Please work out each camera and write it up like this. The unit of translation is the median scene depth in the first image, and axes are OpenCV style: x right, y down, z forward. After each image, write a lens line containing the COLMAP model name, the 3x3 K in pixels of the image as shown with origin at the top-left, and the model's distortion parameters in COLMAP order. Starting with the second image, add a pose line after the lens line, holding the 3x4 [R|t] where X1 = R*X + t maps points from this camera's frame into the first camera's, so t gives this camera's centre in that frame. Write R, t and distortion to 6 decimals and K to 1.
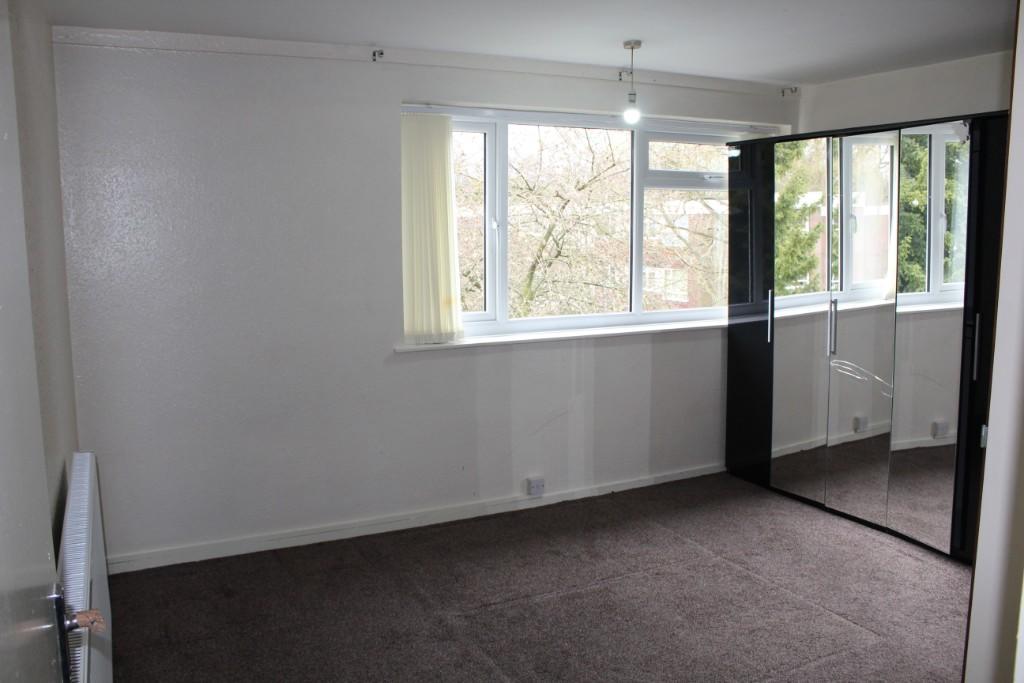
lens RADIAL K [[848.0, 0, 503.9], [0, 848.0, 345.4], [0, 0, 1]] dist [-0.170174, 0.148534]
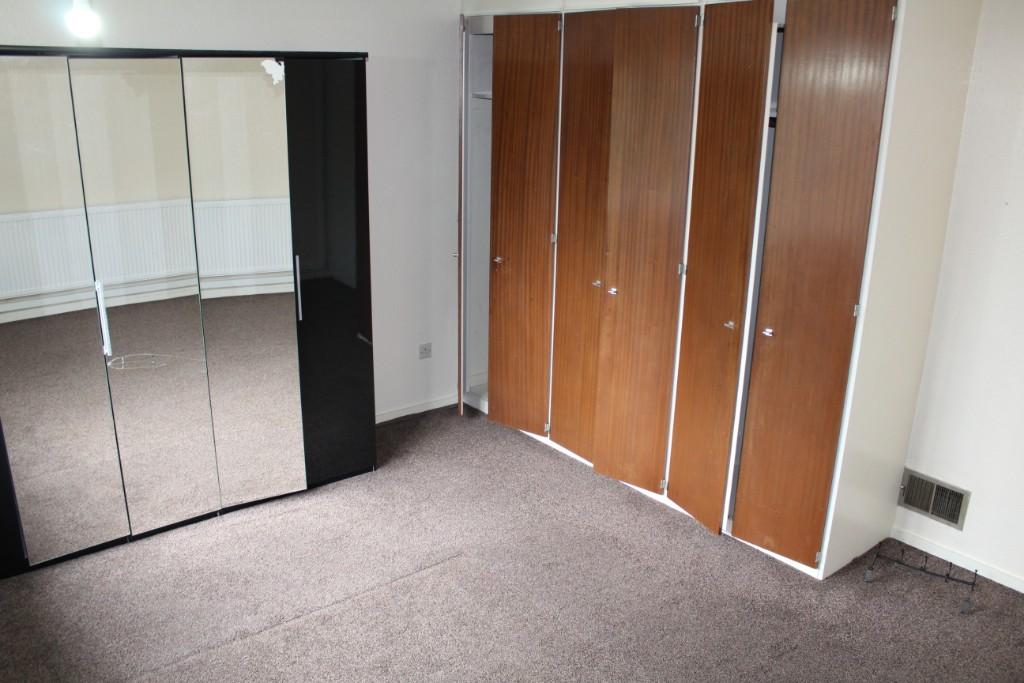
lens RADIAL K [[848.0, 0, 503.9], [0, 848.0, 345.4], [0, 0, 1]] dist [-0.170174, 0.148534]
pose [[-0.209586, -0.285642, 0.935138, -0.453138], [0.124363, 0.940824, 0.315251, -0.223016], [-0.969849, 0.182369, -0.161661, 0.917865]]
